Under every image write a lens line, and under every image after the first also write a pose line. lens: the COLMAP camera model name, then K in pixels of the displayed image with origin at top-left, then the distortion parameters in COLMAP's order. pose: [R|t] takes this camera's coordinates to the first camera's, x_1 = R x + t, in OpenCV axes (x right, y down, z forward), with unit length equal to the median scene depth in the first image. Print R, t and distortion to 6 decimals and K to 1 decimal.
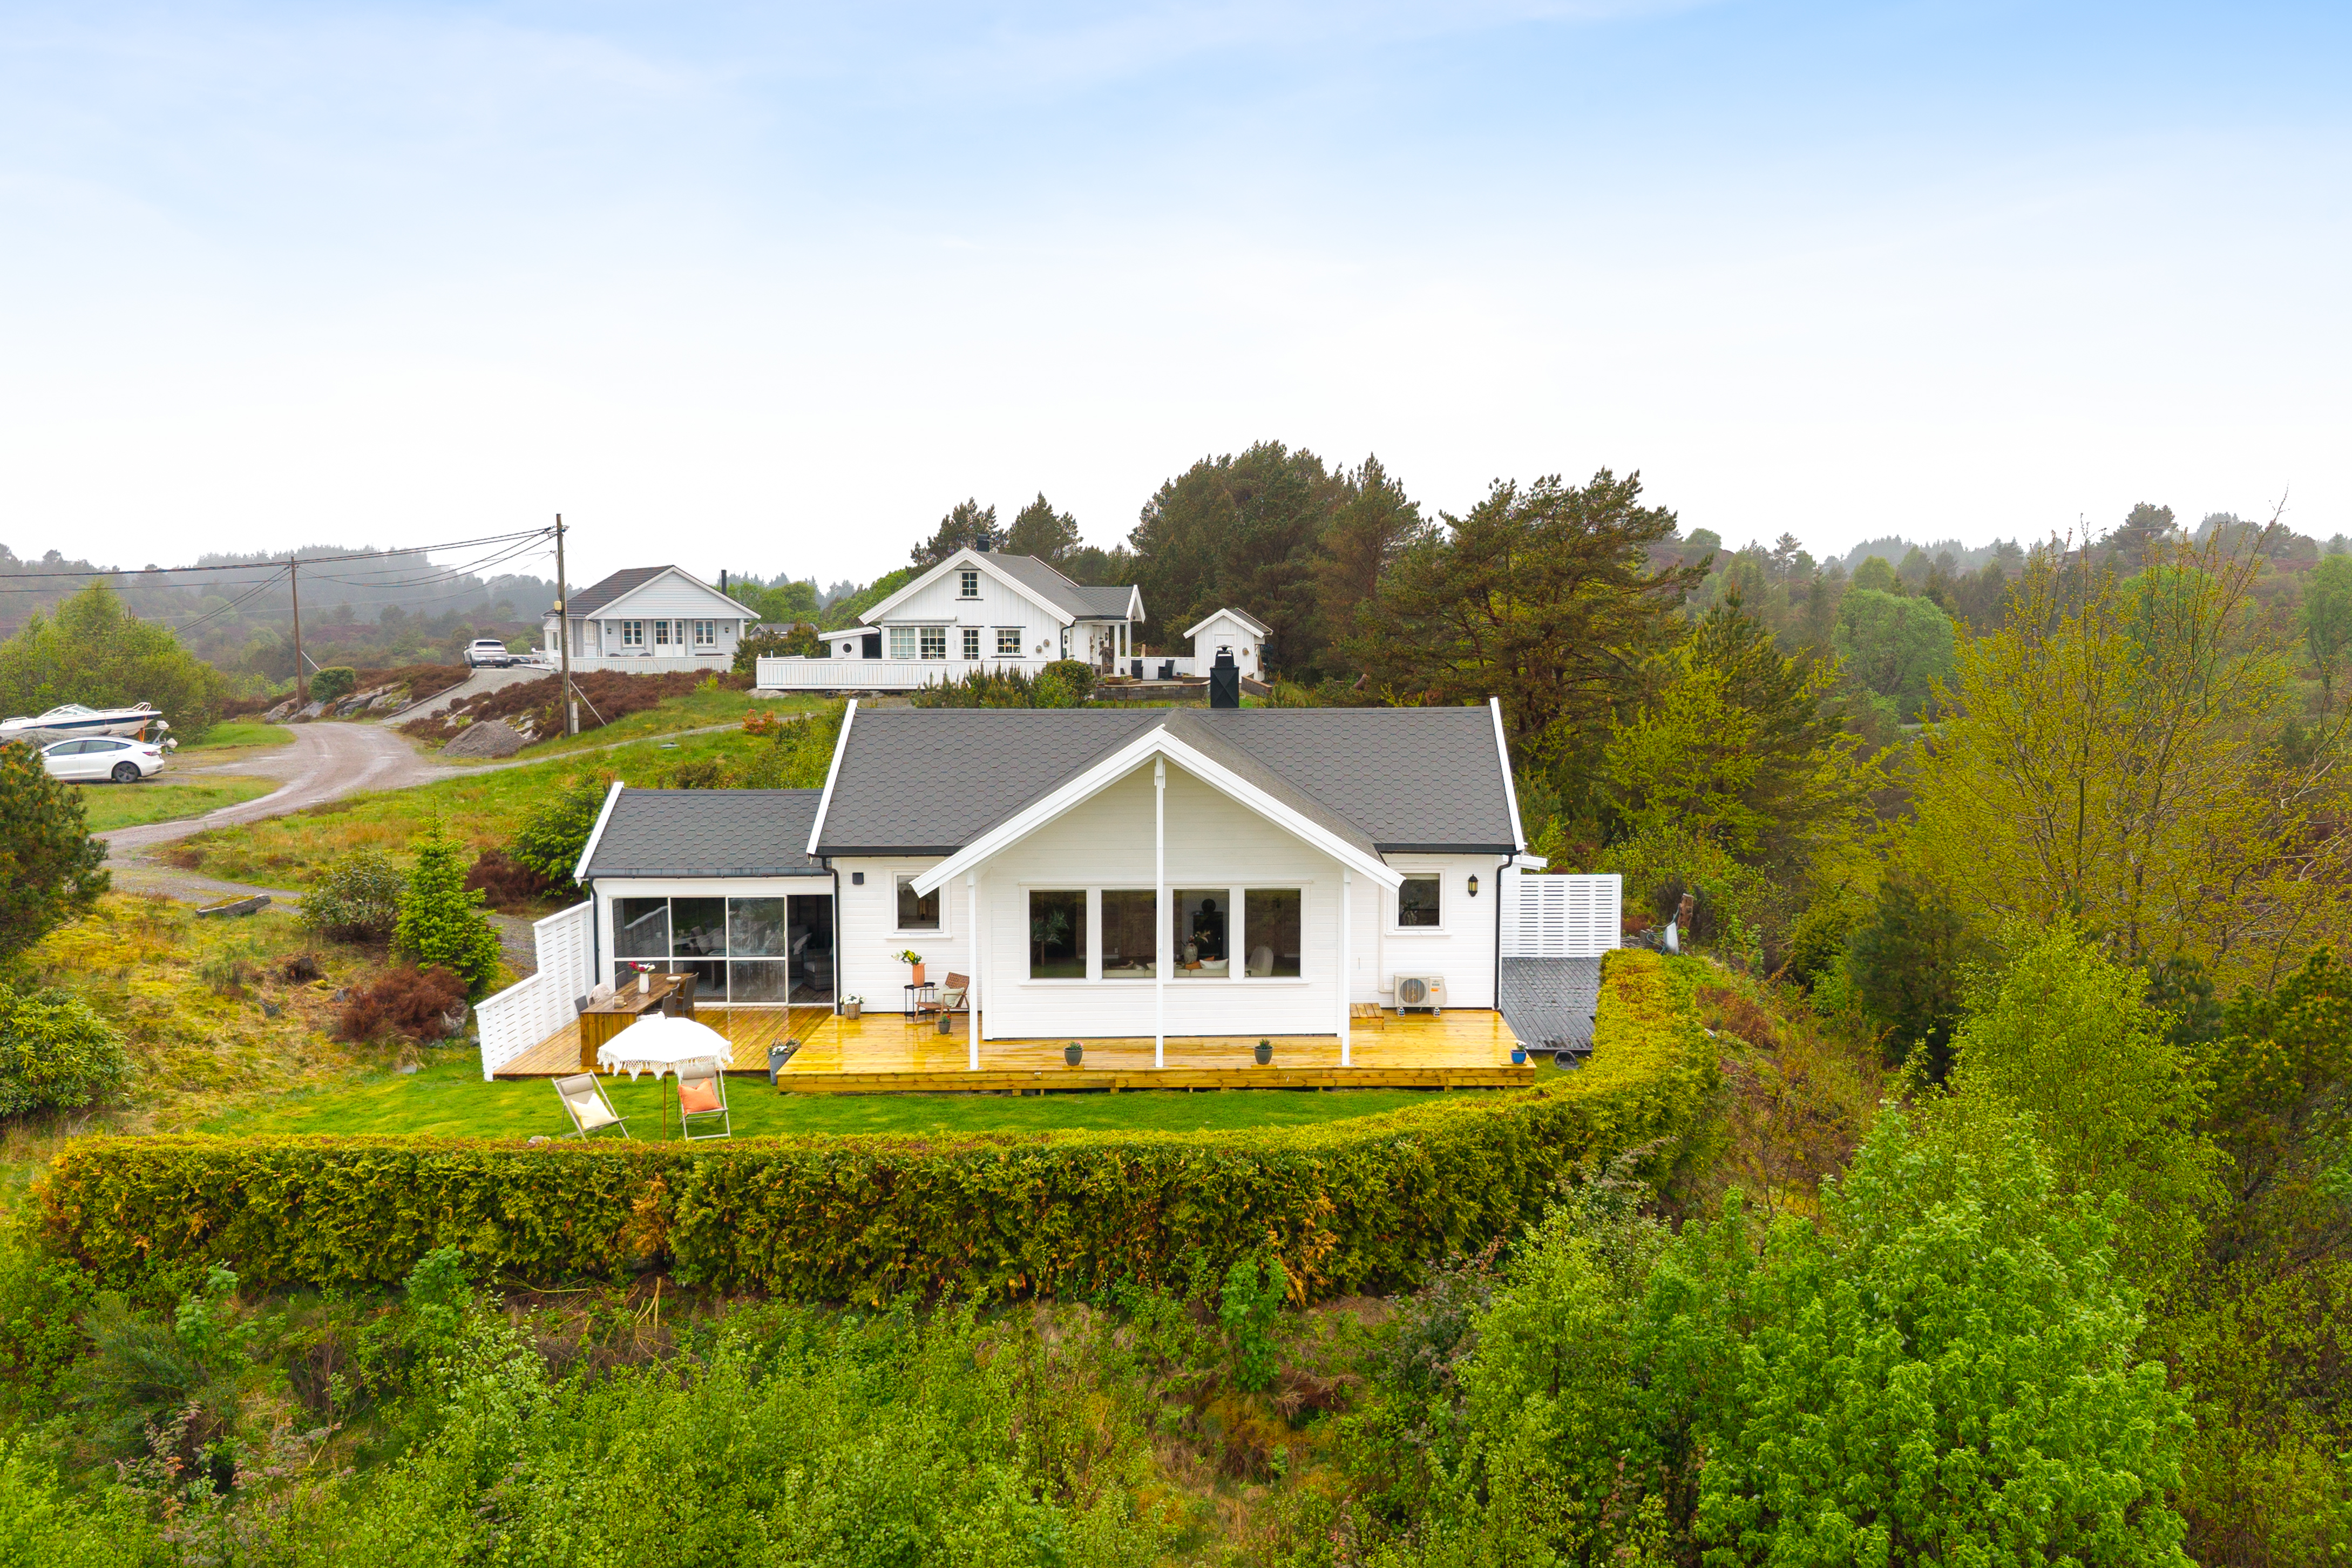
lens RADIAL K [[1653.9, 0, 1176.0], [0, 1653.9, 784.0], [0, 0, 1]] dist [0.045302, -0.075828]
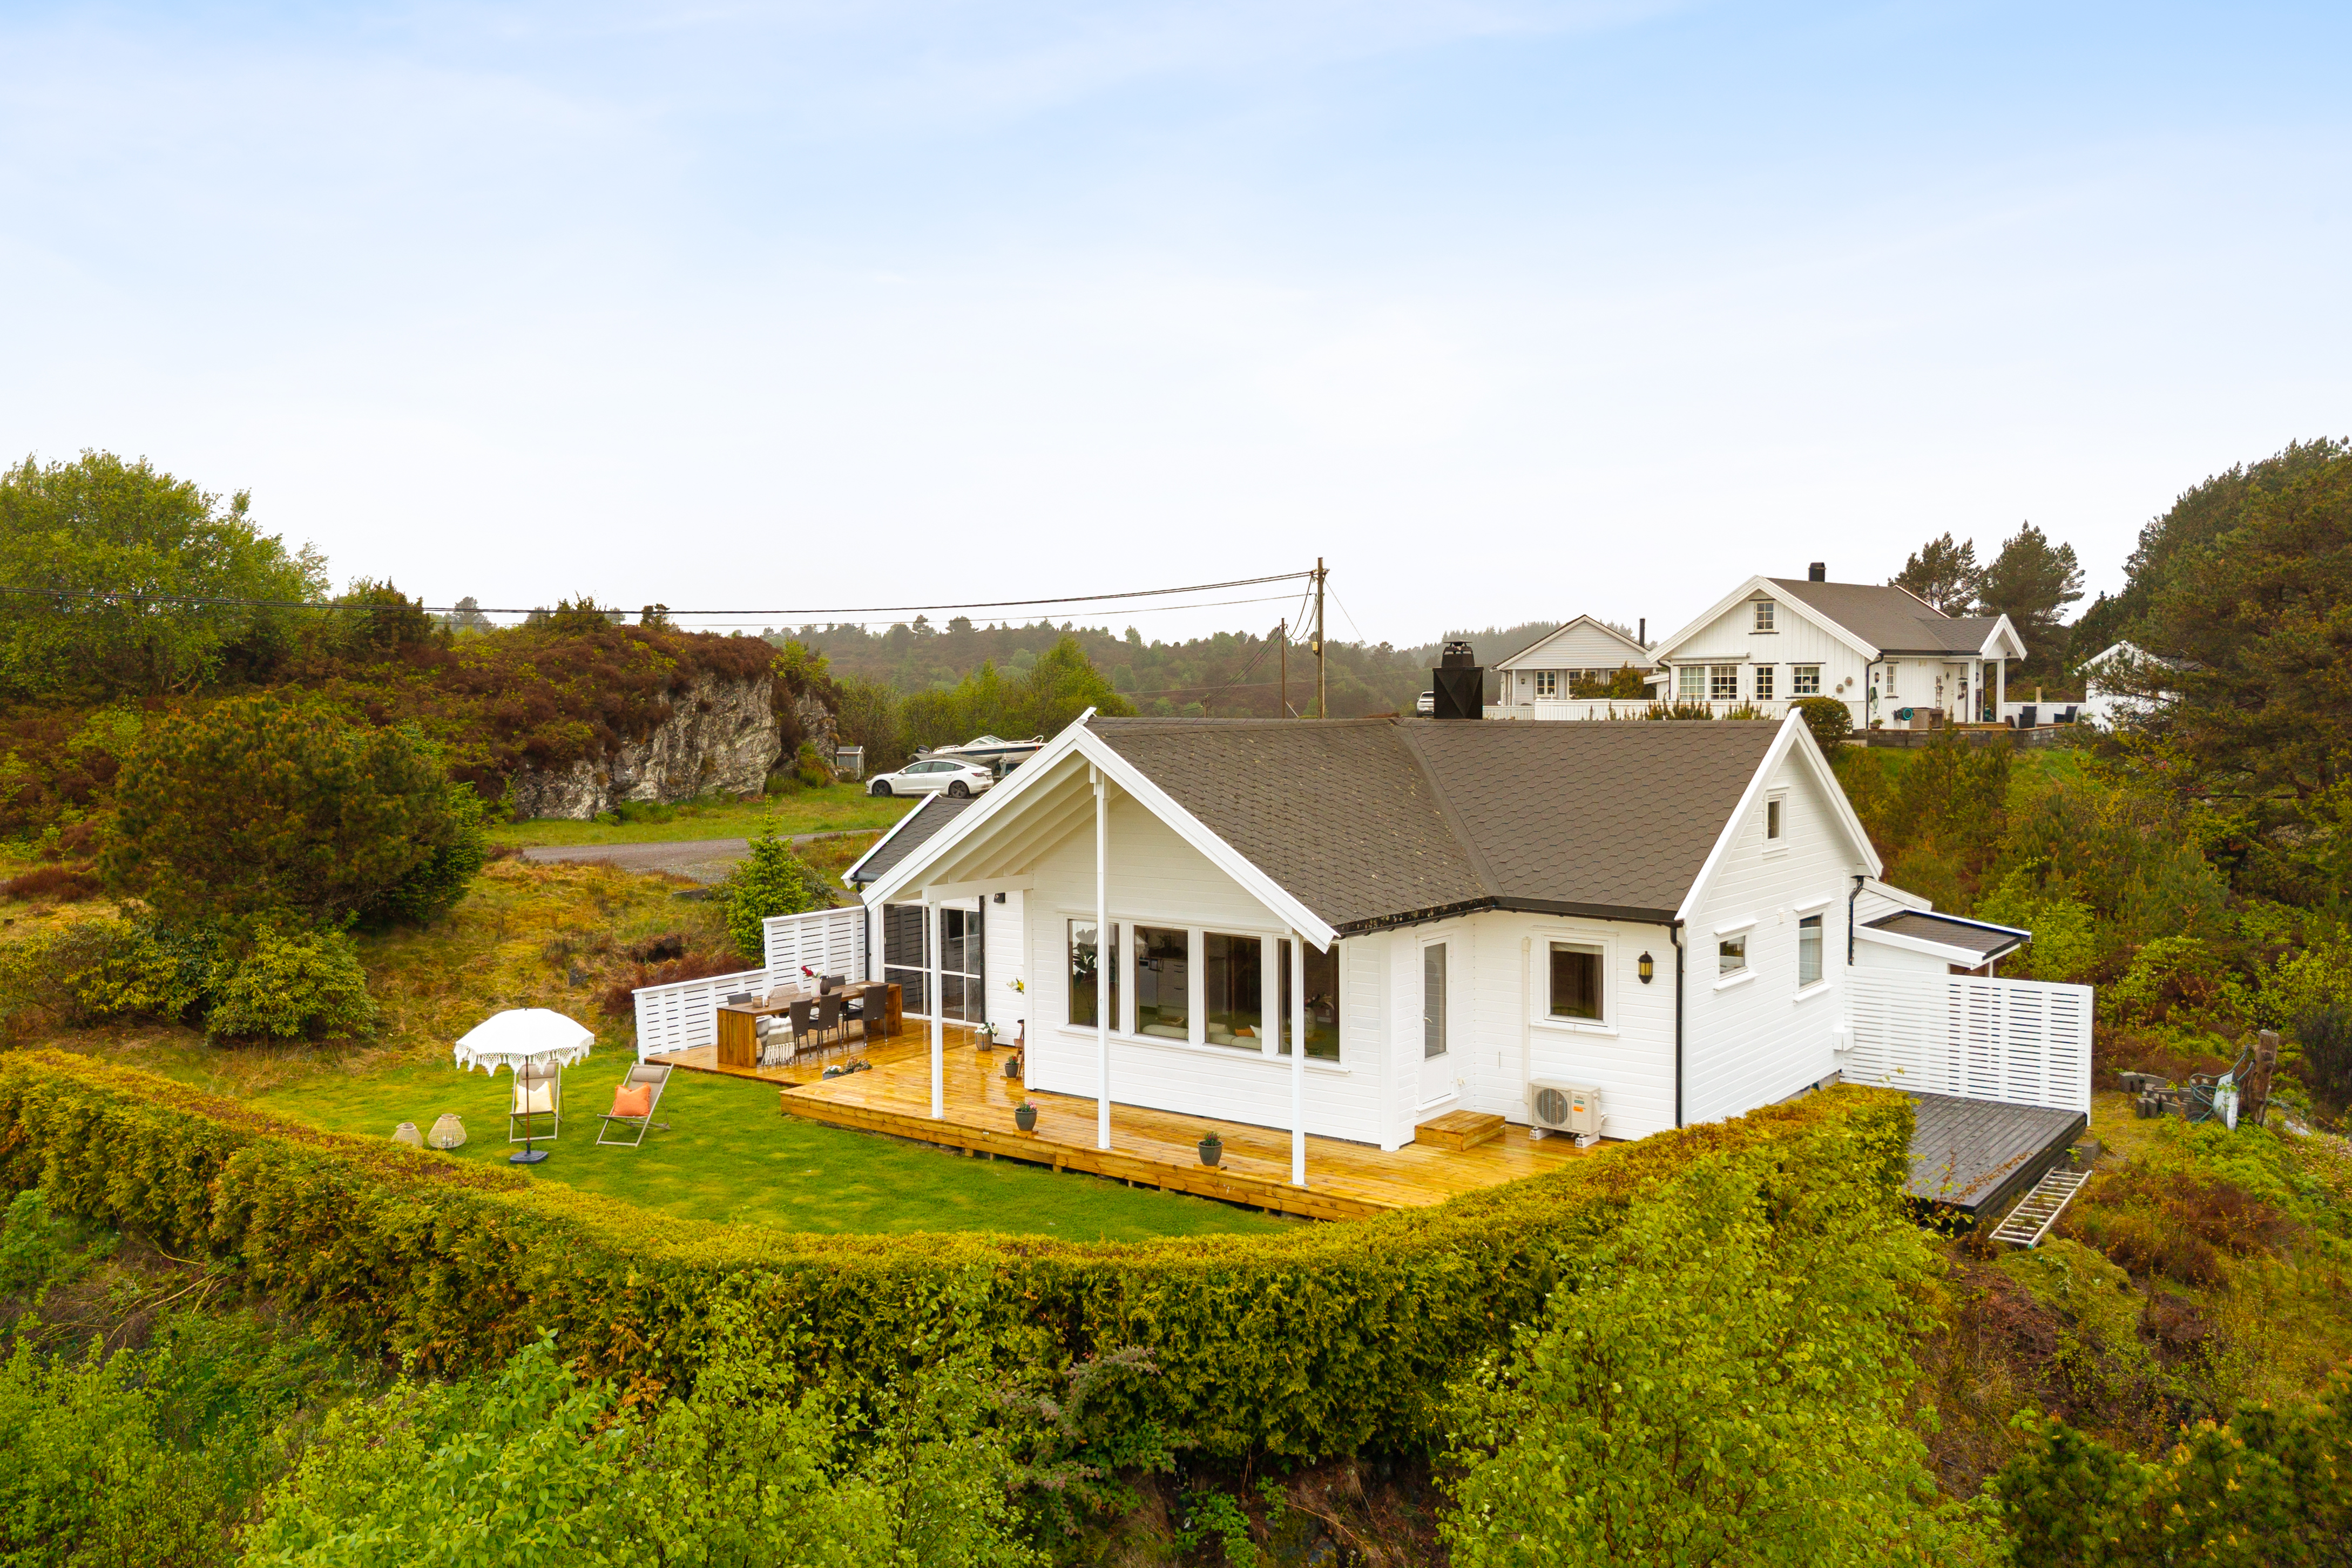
lens RADIAL K [[1654.0, 0, 1176.0], [0, 1654.0, 784.0], [0, 0, 1]] dist [0.045302, -0.075828]
pose [[0.828042, 0.031527, -0.559779, 0.388472], [-0.050742, 0.998534, -0.018821, 0.007268], [0.558366, 0.043989, 0.828428, 0.293697]]
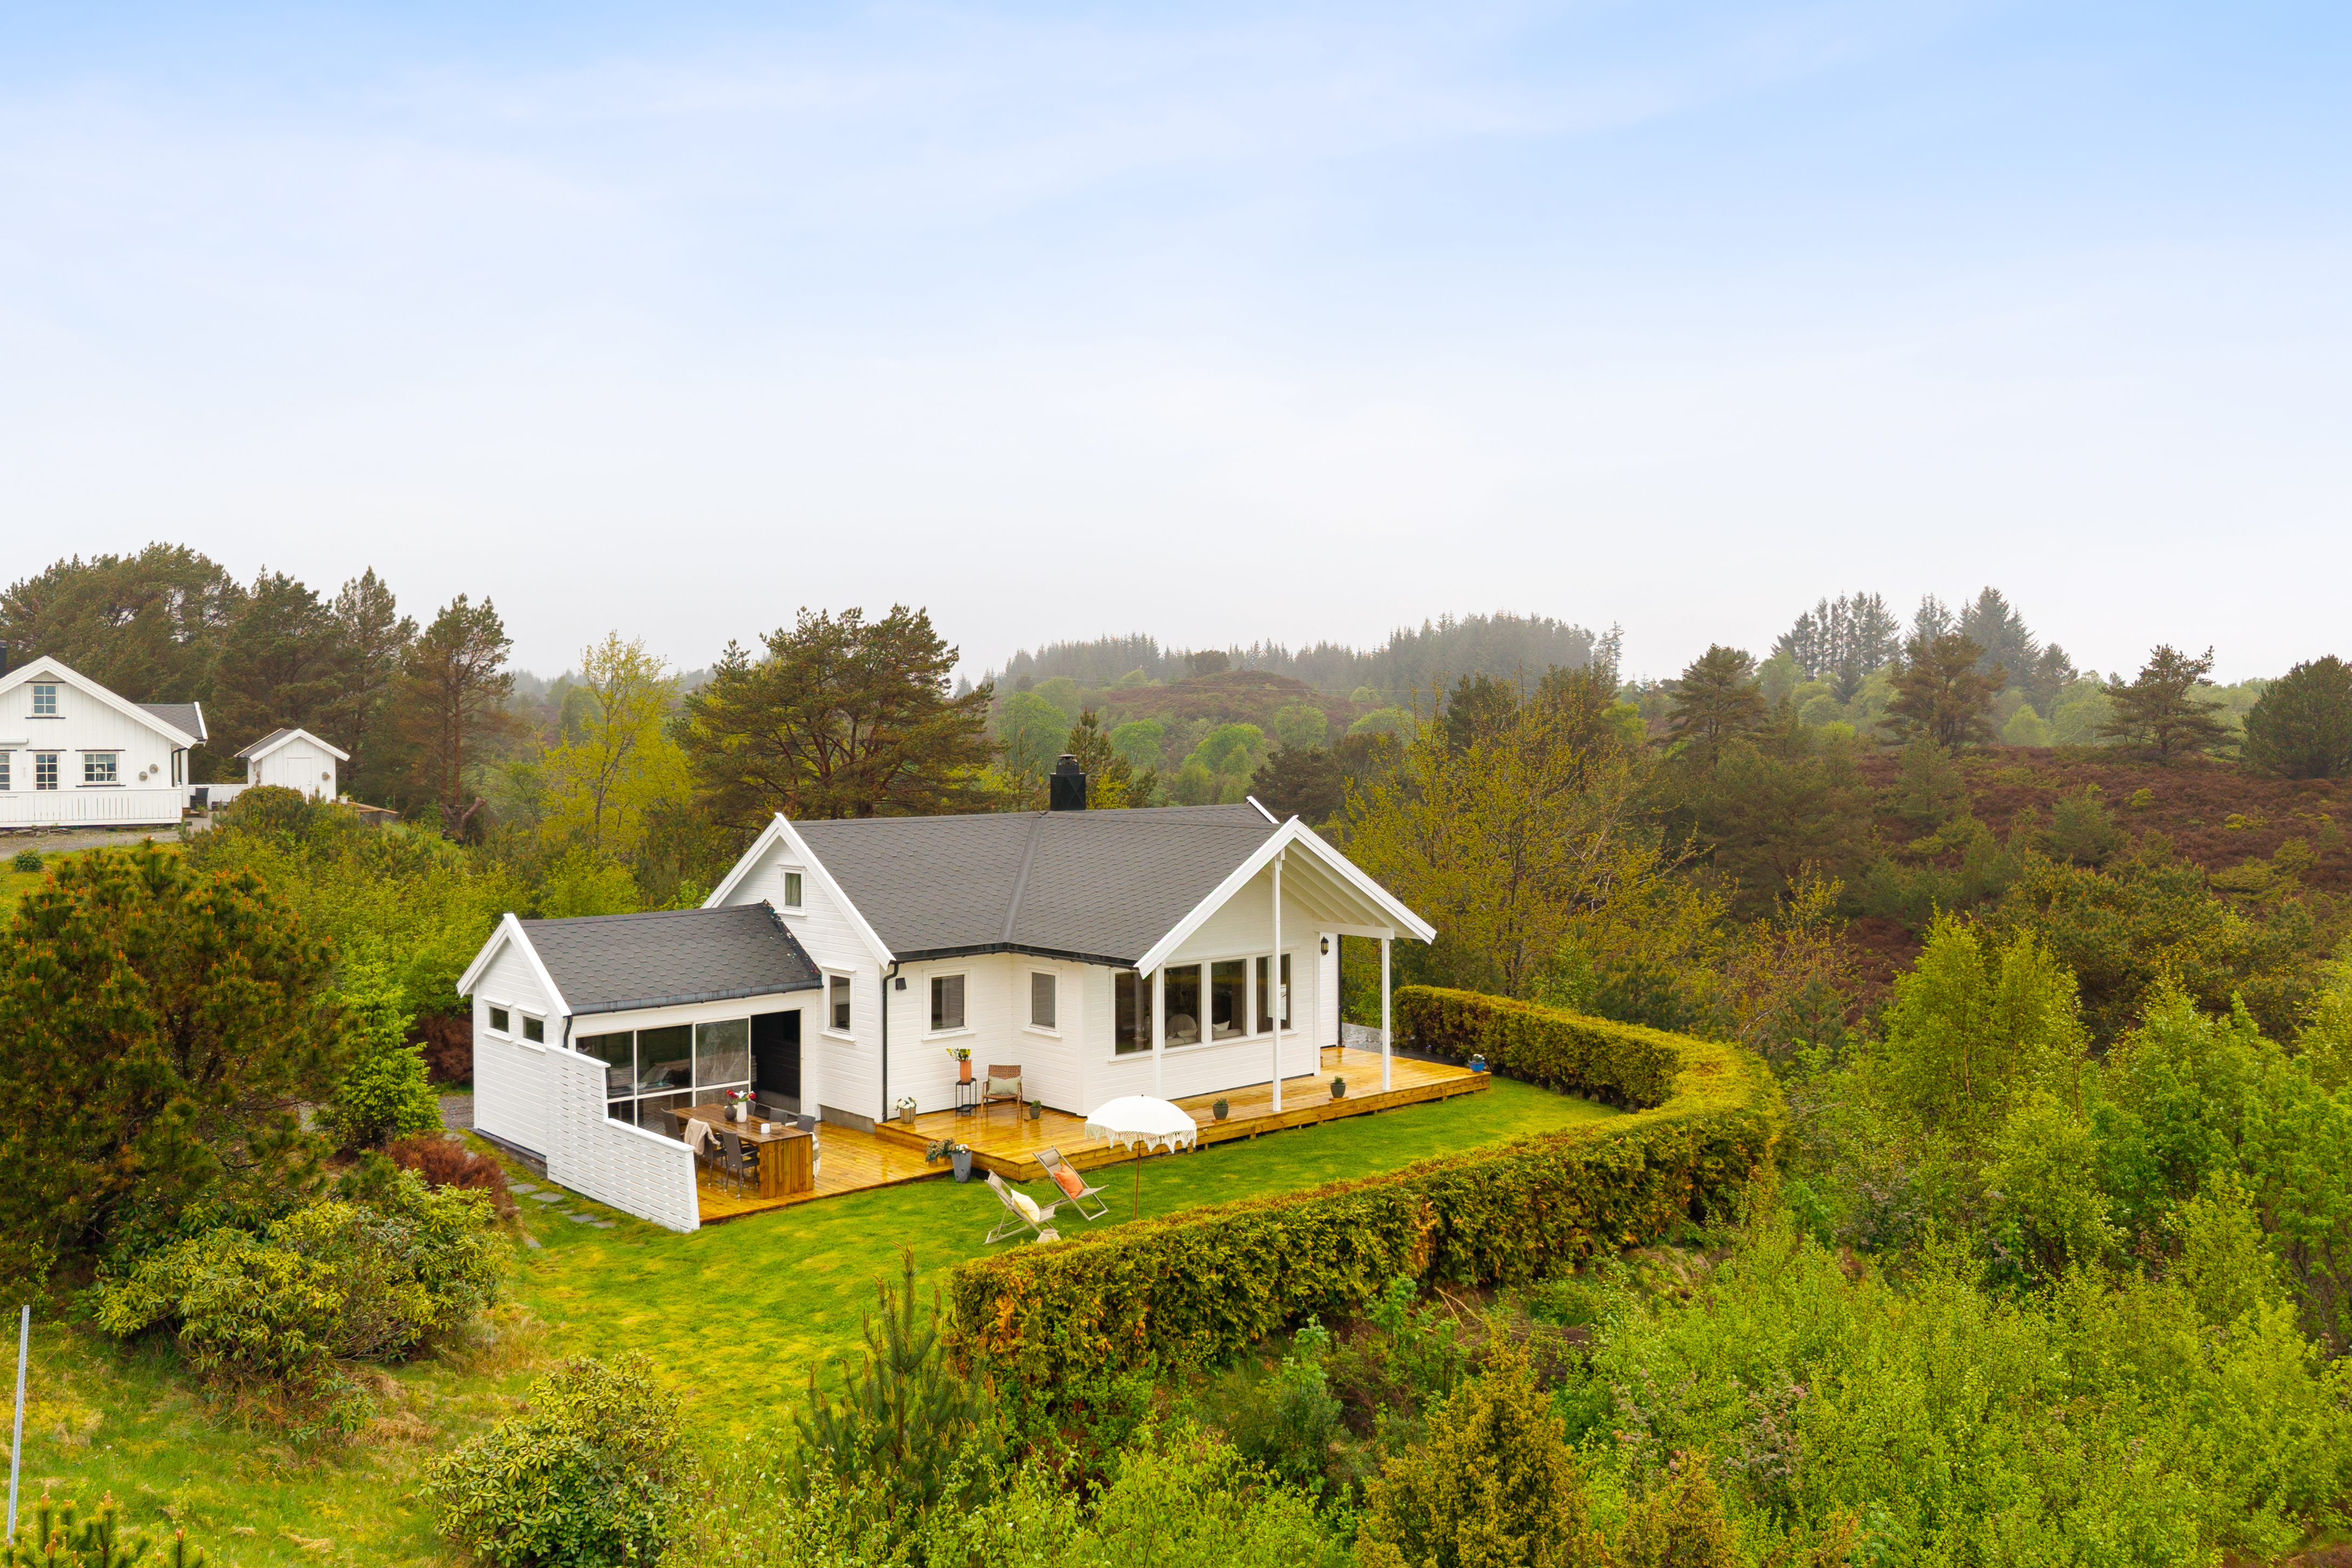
lens RADIAL K [[1684.7, 0, 1079.6], [0, 1684.7, 787.4], [0, 0, 1]] dist [0.048179, -0.198459]
pose [[0.801488, -0.020459, 0.597661, -0.699605], [0.063882, 0.996625, -0.051551, -0.002566], [-0.594589, 0.079497, 0.800090, 0.094606]]
